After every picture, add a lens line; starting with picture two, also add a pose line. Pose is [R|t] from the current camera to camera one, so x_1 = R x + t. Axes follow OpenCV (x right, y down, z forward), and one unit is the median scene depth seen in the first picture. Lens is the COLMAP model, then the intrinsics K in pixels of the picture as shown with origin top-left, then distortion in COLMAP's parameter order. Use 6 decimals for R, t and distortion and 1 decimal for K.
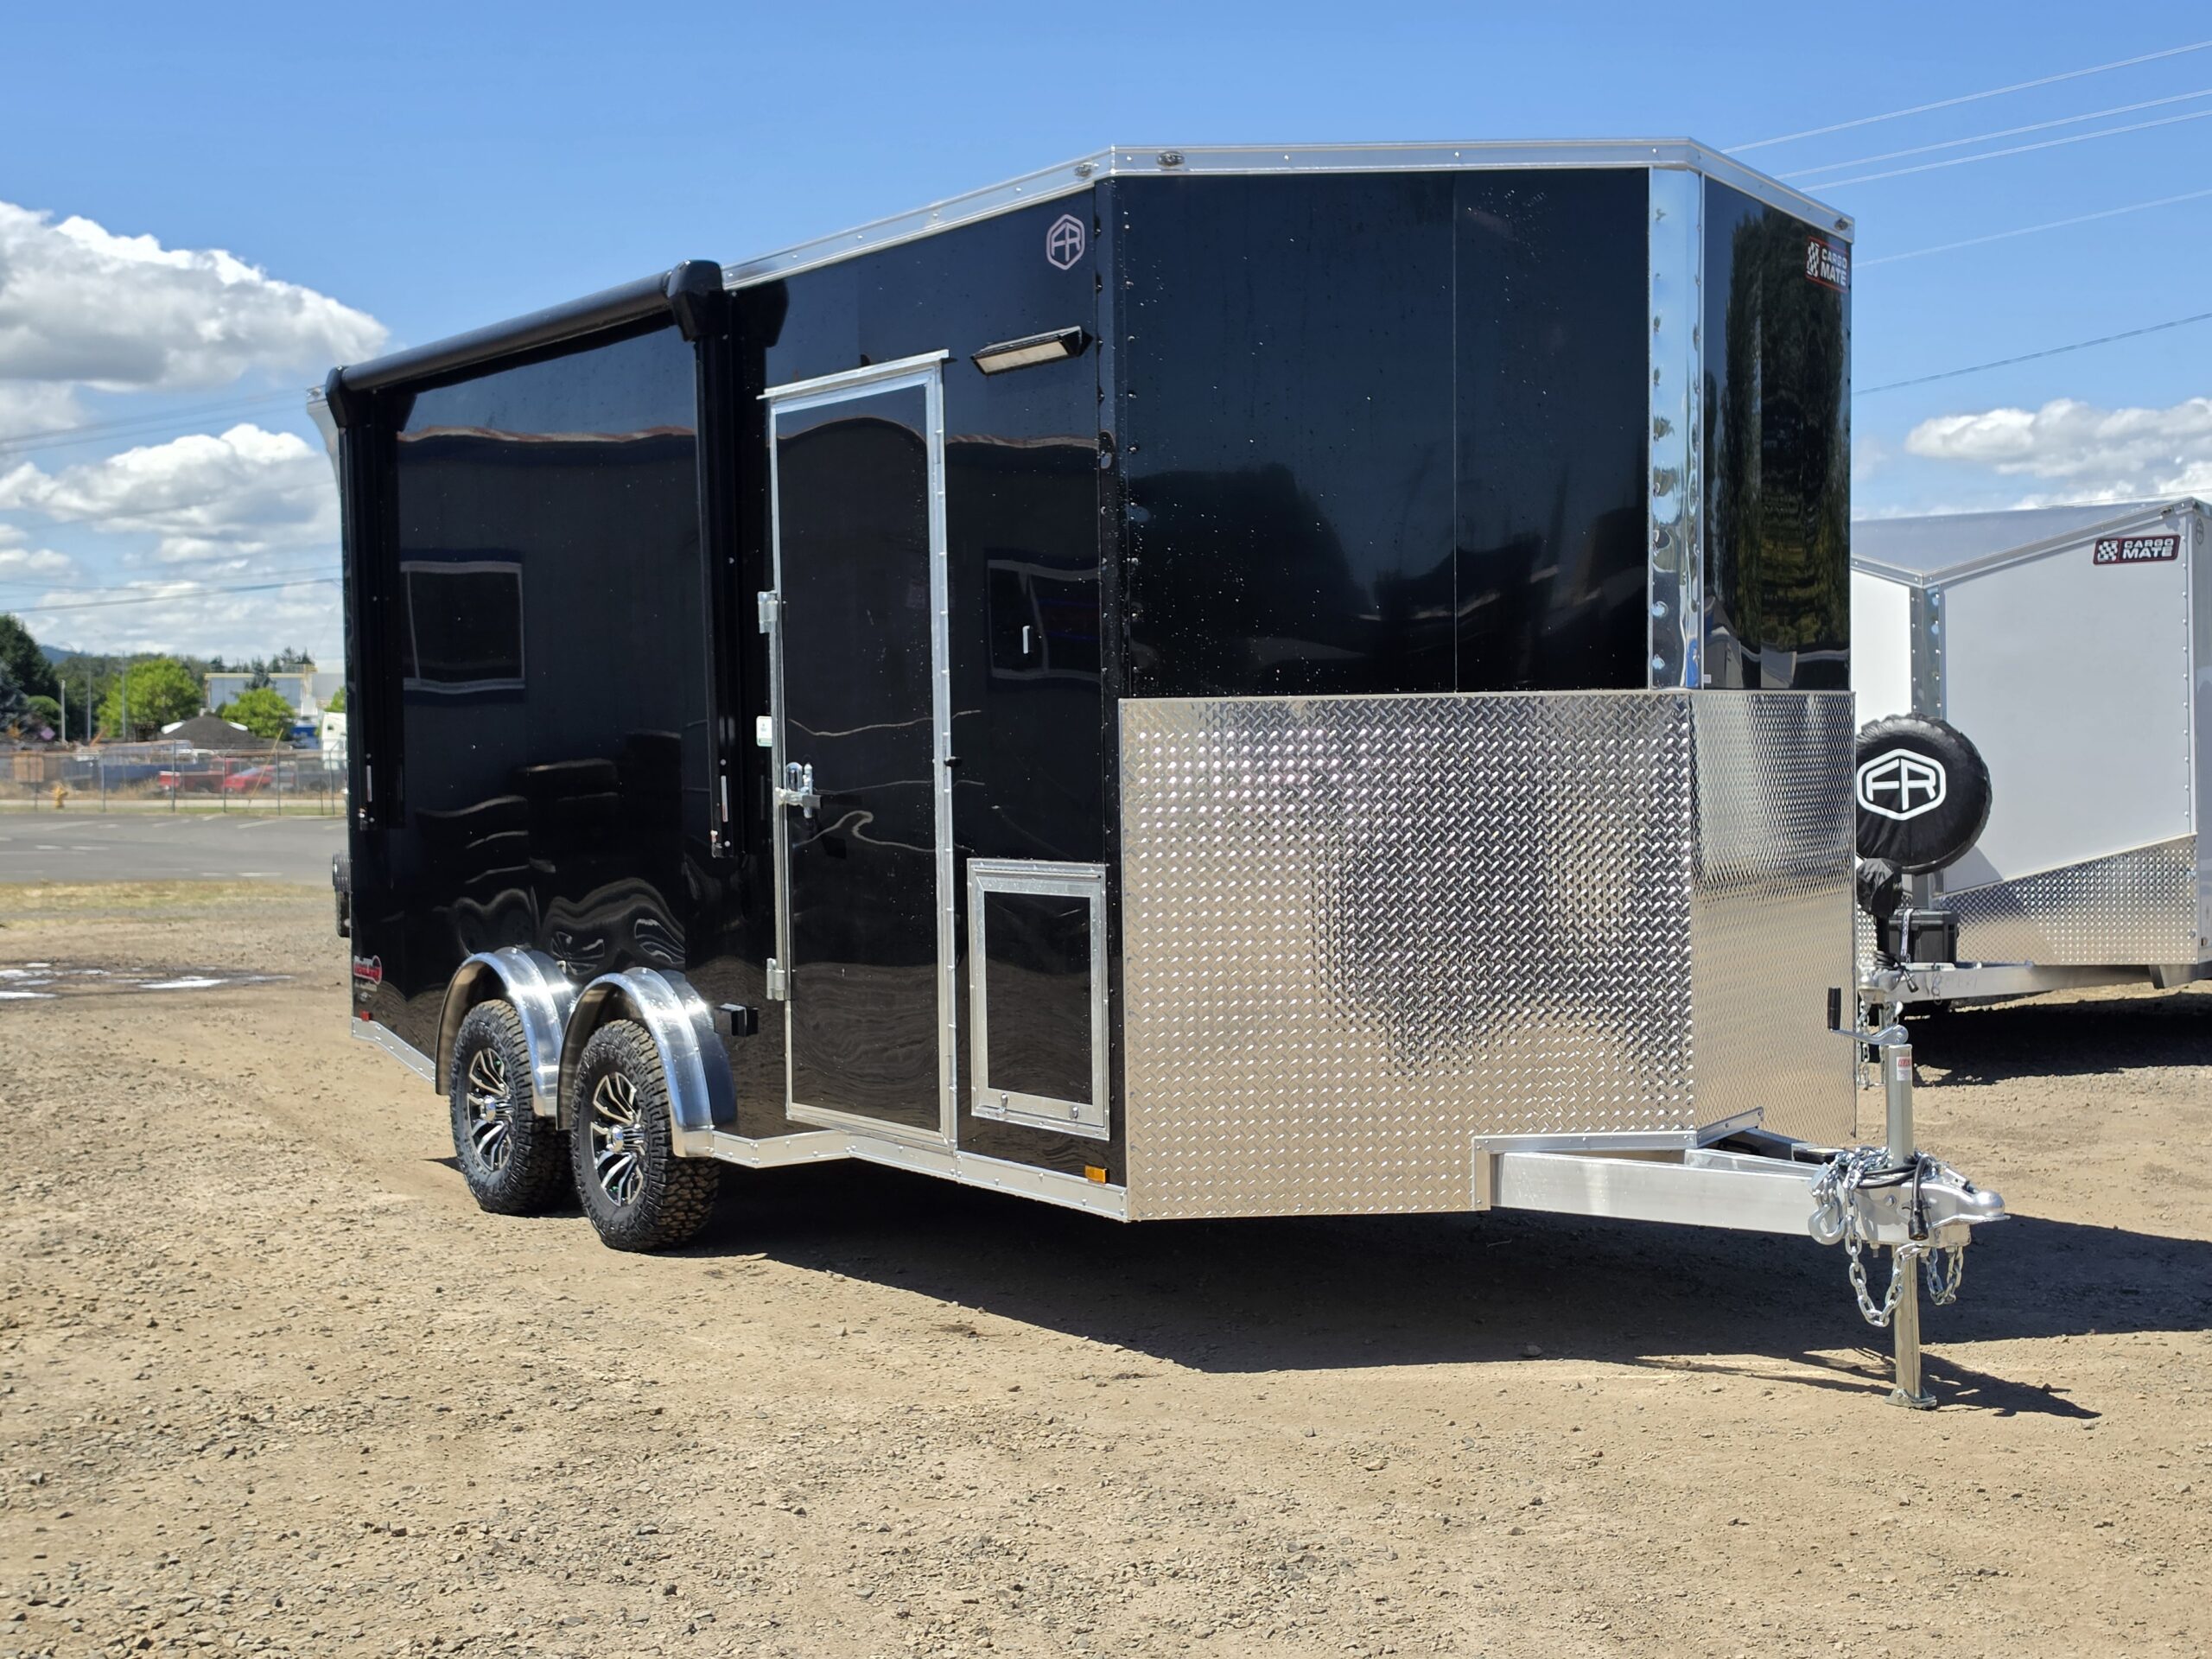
lens RADIAL K [[3103.3, 0, 1139.2], [0, 3103.3, 824.1], [0, 0, 1]] dist [0.319381, -2.209275]
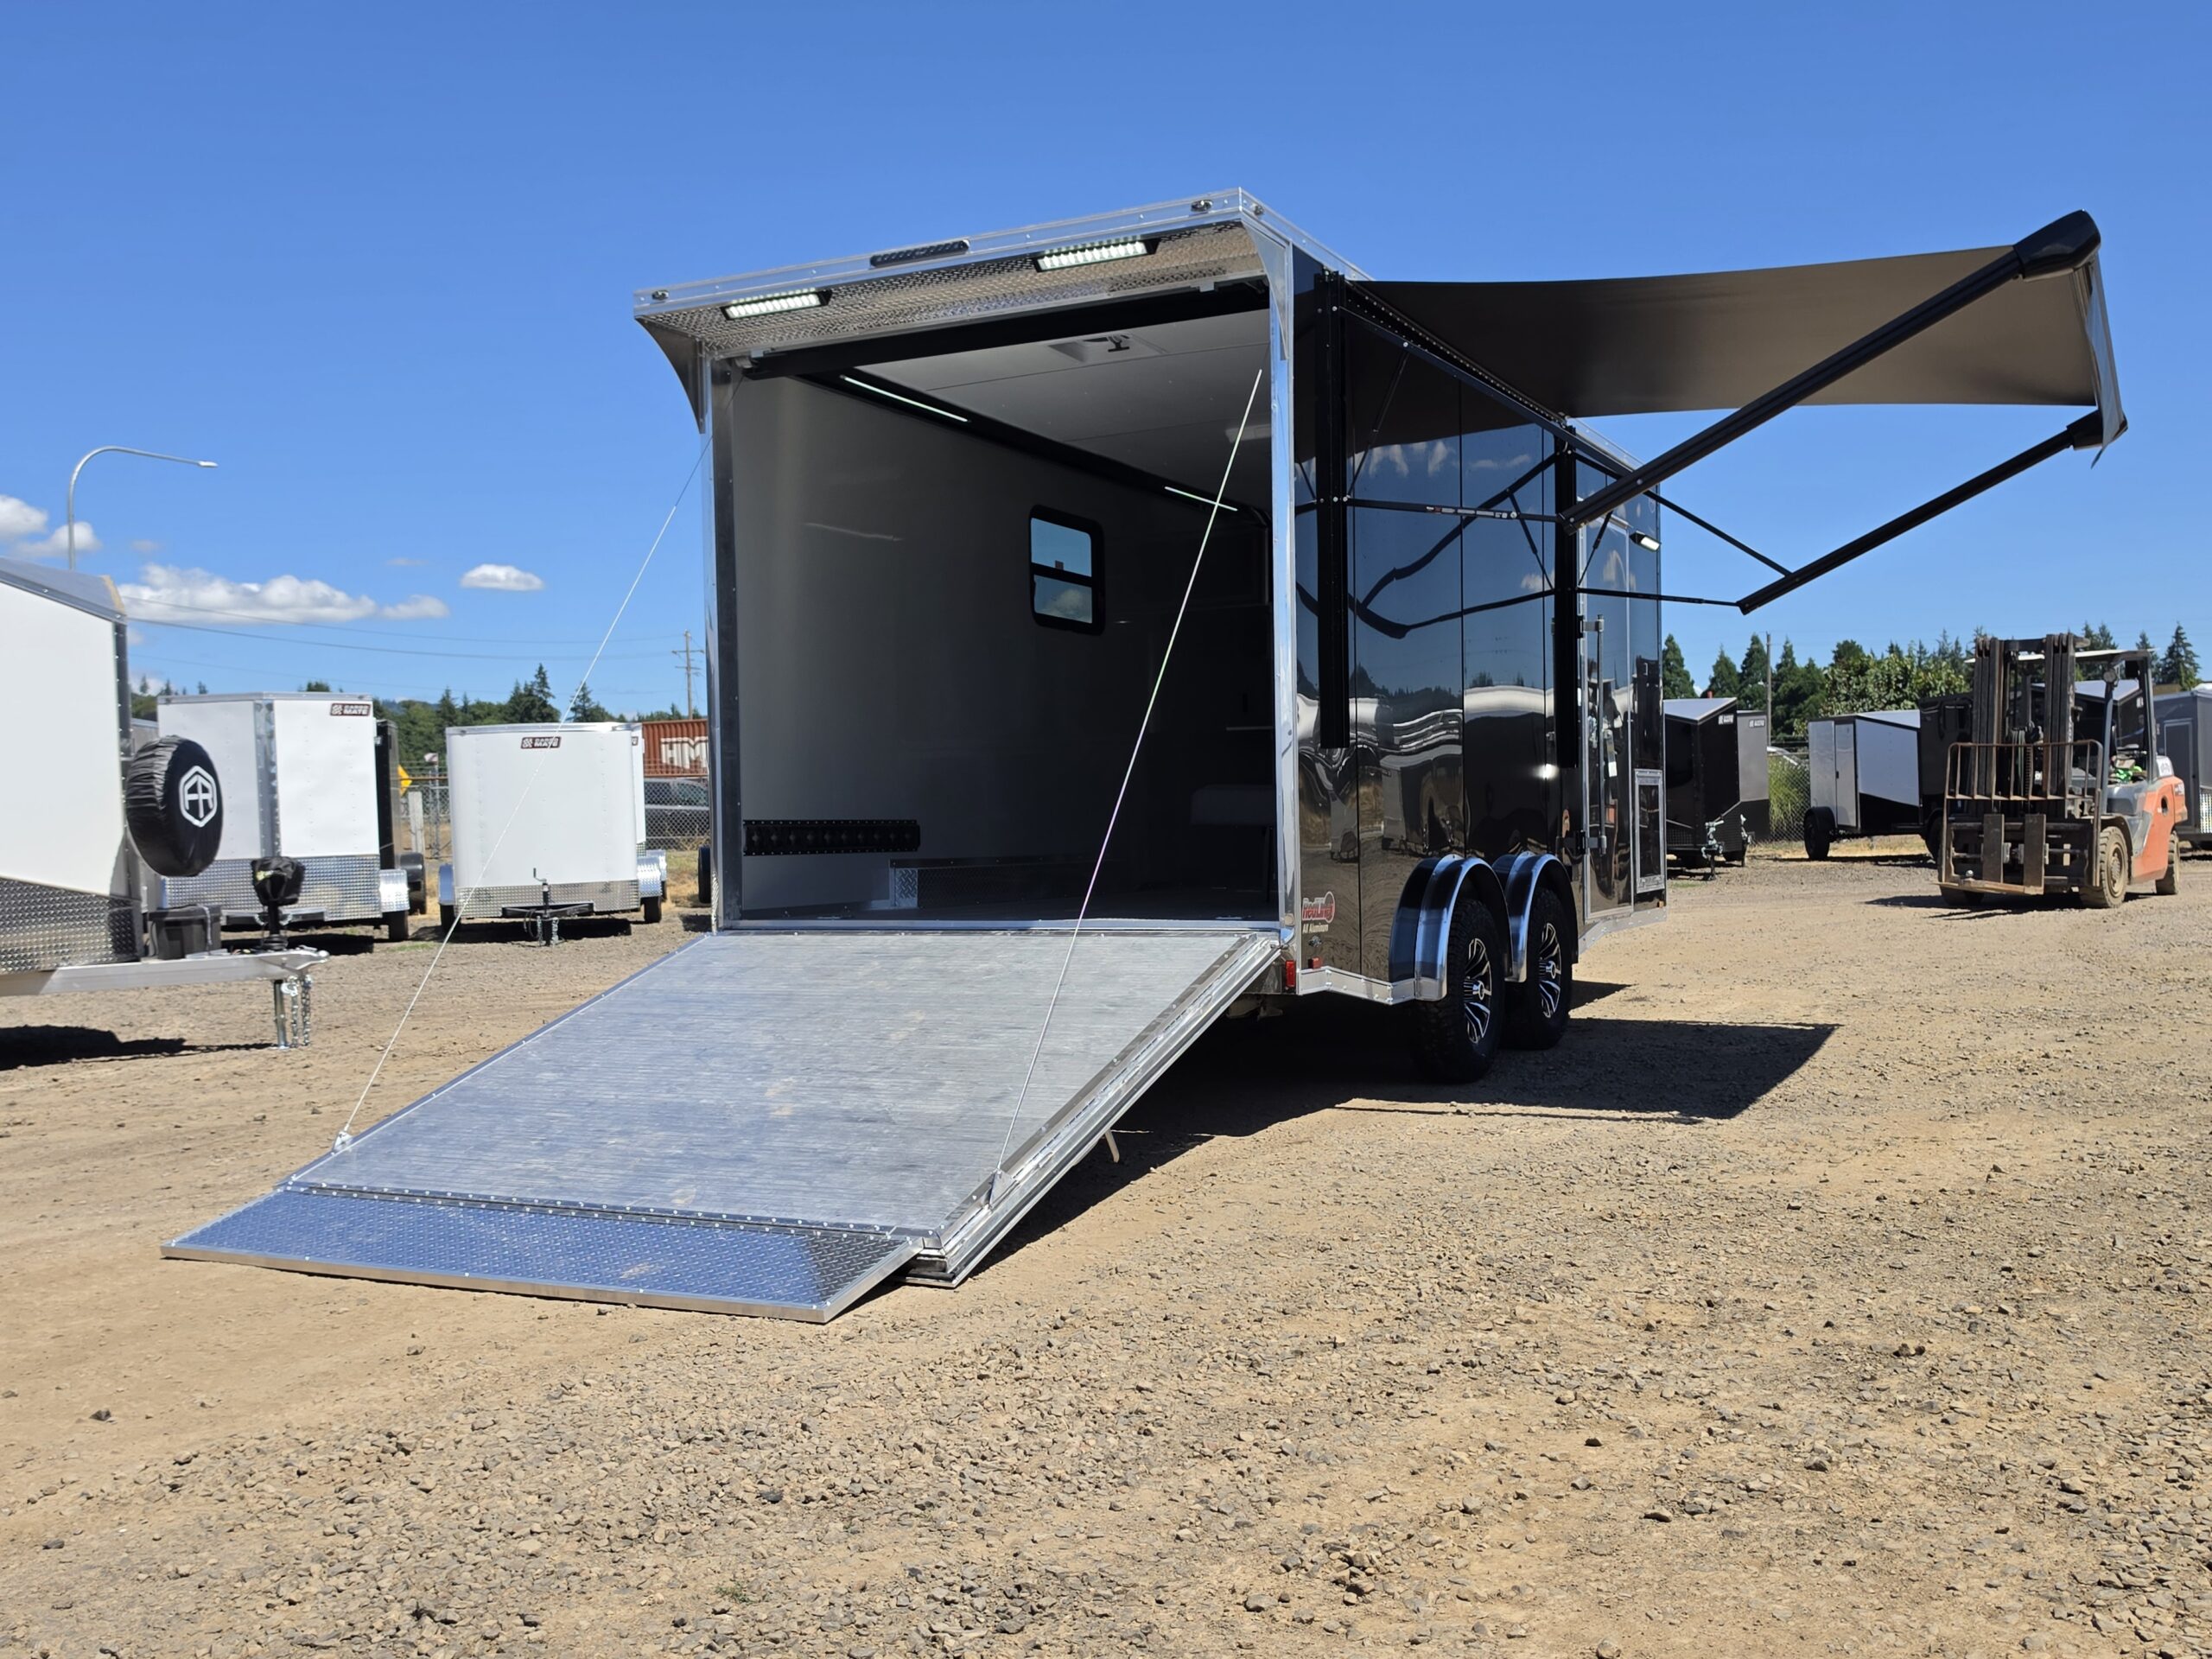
lens RADIAL K [[2025.6, 0, 1106.0], [0, 2025.6, 829.5], [0, 0, 1]] dist [0.101632, -0.179775]
pose [[-0.498128, 0.025250, 0.866736, -1.062077], [0.053865, 0.998546, 0.001868, 0.029642], [-0.865429, 0.047617, -0.498764, 1.994300]]
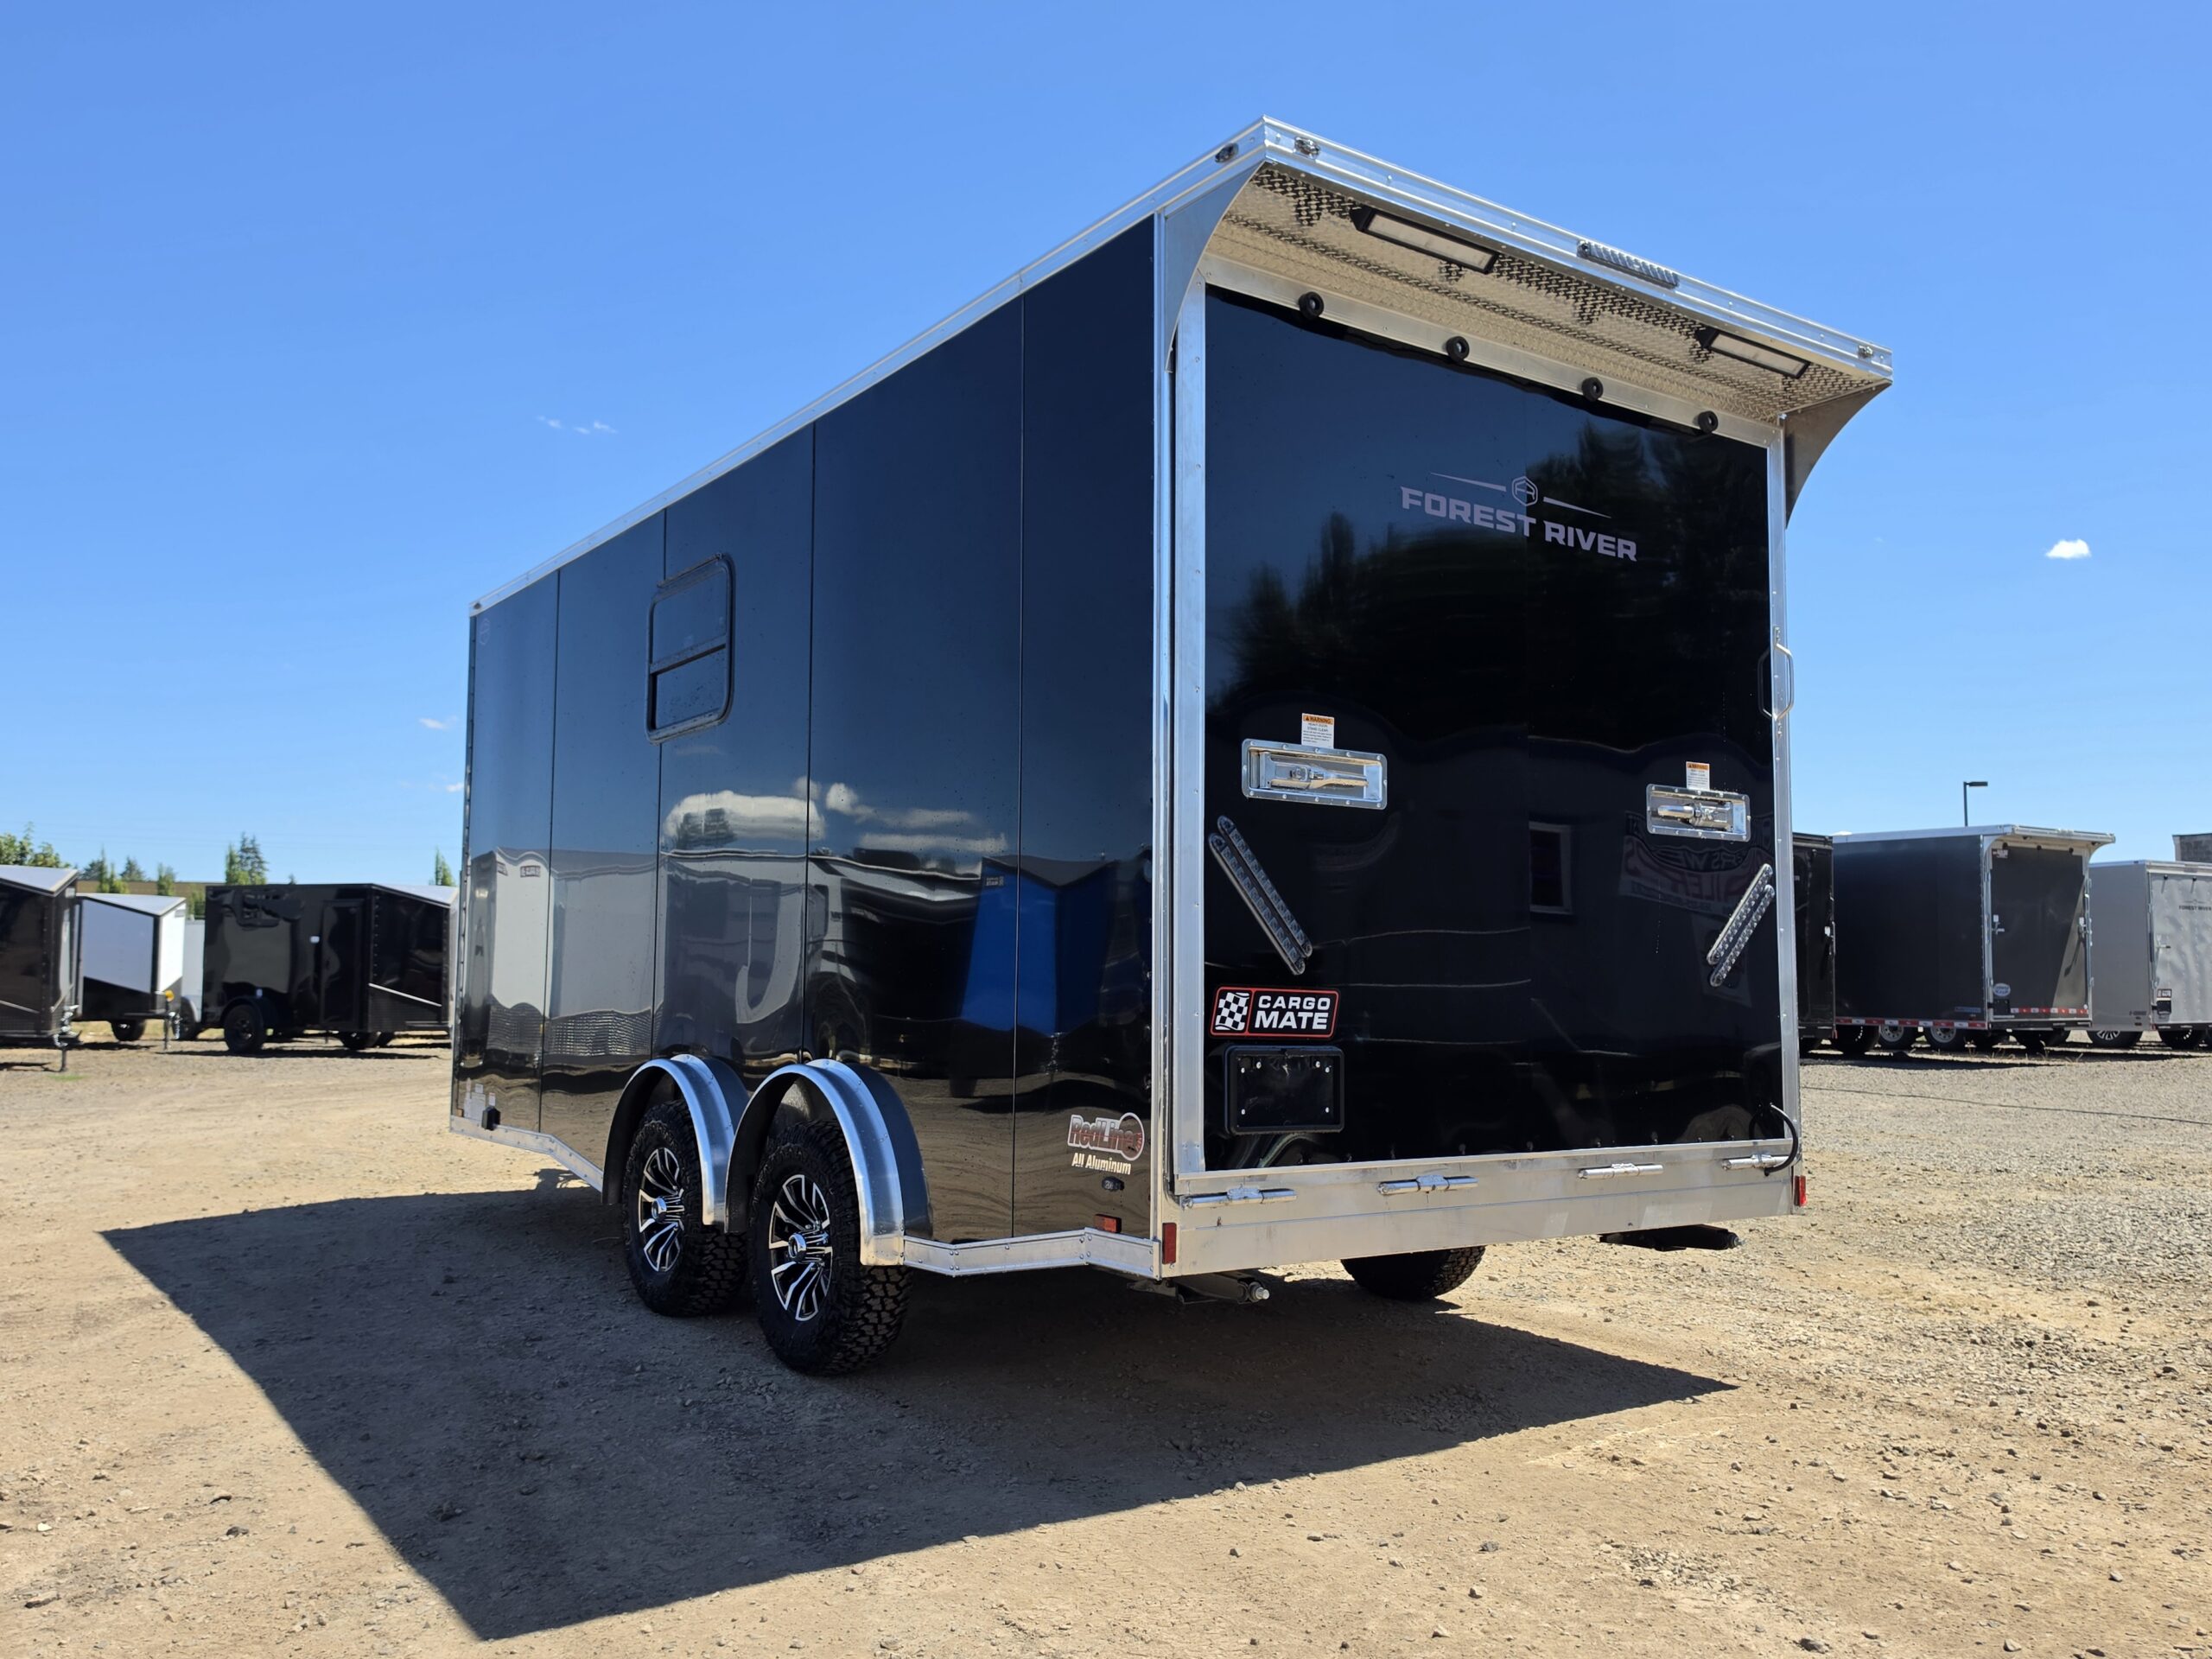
lens RADIAL K [[1762.8, 0, 1121.1], [0, 1762.8, 860.6], [0, 0, 1]] dist [0.082324, -0.128055]
pose [[-0.999650, 0.004740, -0.026016, -0.110124], [0.005859, 0.999054, -0.043095, -0.000575], [0.025787, -0.043233, -0.998732, 2.180176]]
